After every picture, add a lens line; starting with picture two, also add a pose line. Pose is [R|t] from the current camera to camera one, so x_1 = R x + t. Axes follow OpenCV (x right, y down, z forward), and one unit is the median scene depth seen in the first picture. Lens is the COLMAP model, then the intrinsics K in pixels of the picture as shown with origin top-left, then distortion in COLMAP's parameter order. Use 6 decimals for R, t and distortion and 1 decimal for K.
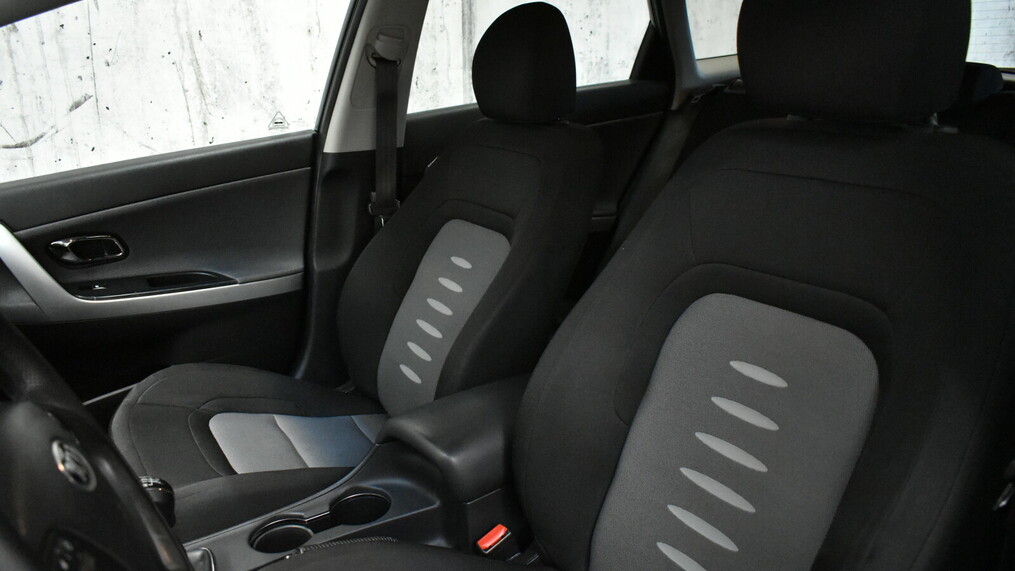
lens RADIAL K [[773.2, 0, 507.5], [0, 773.2, 285.5], [0, 0, 1]] dist [-0.028759, 0.001464]
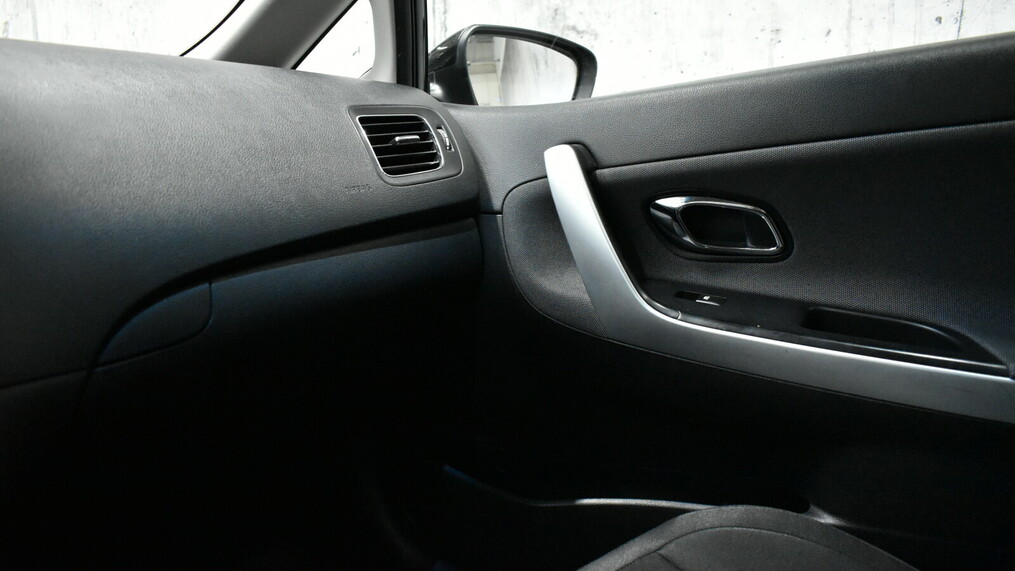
lens RADIAL K [[773.2, 0, 507.5], [0, 773.2, 285.5], [0, 0, 1]] dist [-0.028759, 0.001464]
pose [[0.406080, 0.174489, -0.897024, -0.122163], [-0.254354, 0.964394, 0.072449, -0.009833], [0.877726, 0.198742, 0.436003, 0.632498]]
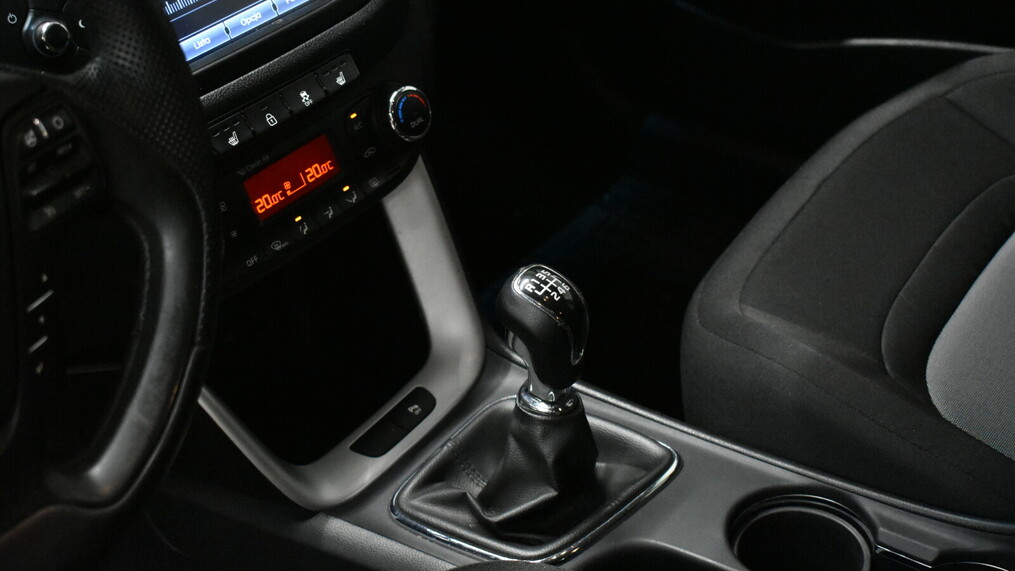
lens RADIAL K [[1608.3, 0, 507.5], [0, 1608.3, 285.5], [0, 0, 1]] dist [-0.009760, -0.095132]
pose [[0.416274, 0.542530, -0.729642, 0.155525], [-0.242661, 0.839658, 0.485891, -0.141340], [0.876260, -0.025208, 0.481179, 0.280146]]
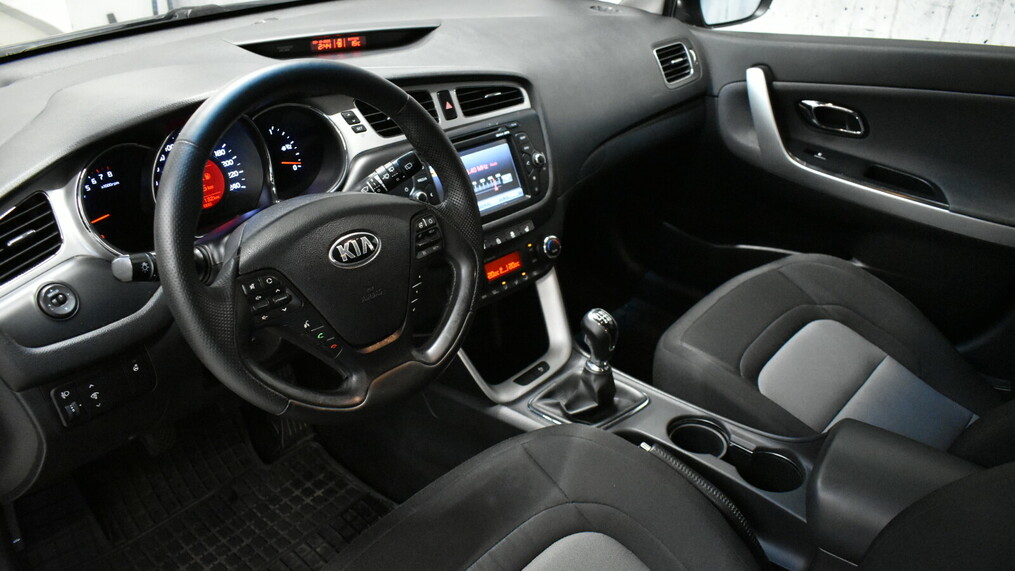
lens RADIAL K [[773.2, 0, 507.5], [0, 773.2, 285.5], [0, 0, 1]] dist [-0.028759, 0.001464]
pose [[0.296454, 0.494096, -0.817303, 0.267775], [-0.294266, 0.861394, 0.414014, -0.147202], [0.908583, 0.117768, 0.400759, 0.212175]]
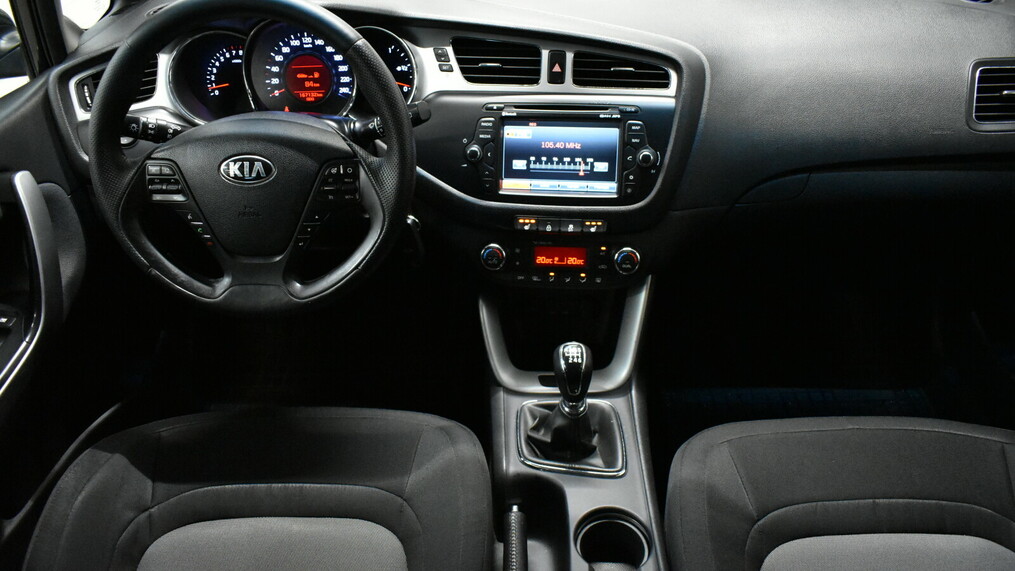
lens RADIAL K [[773.2, 0, 507.5], [0, 773.2, 285.5], [0, 0, 1]] dist [-0.028759, 0.001464]
pose [[-0.529158, 0.528458, -0.663870, 0.124774], [-0.209012, 0.677098, 0.705587, -0.309562], [0.822378, 0.512124, -0.247838, 0.669132]]
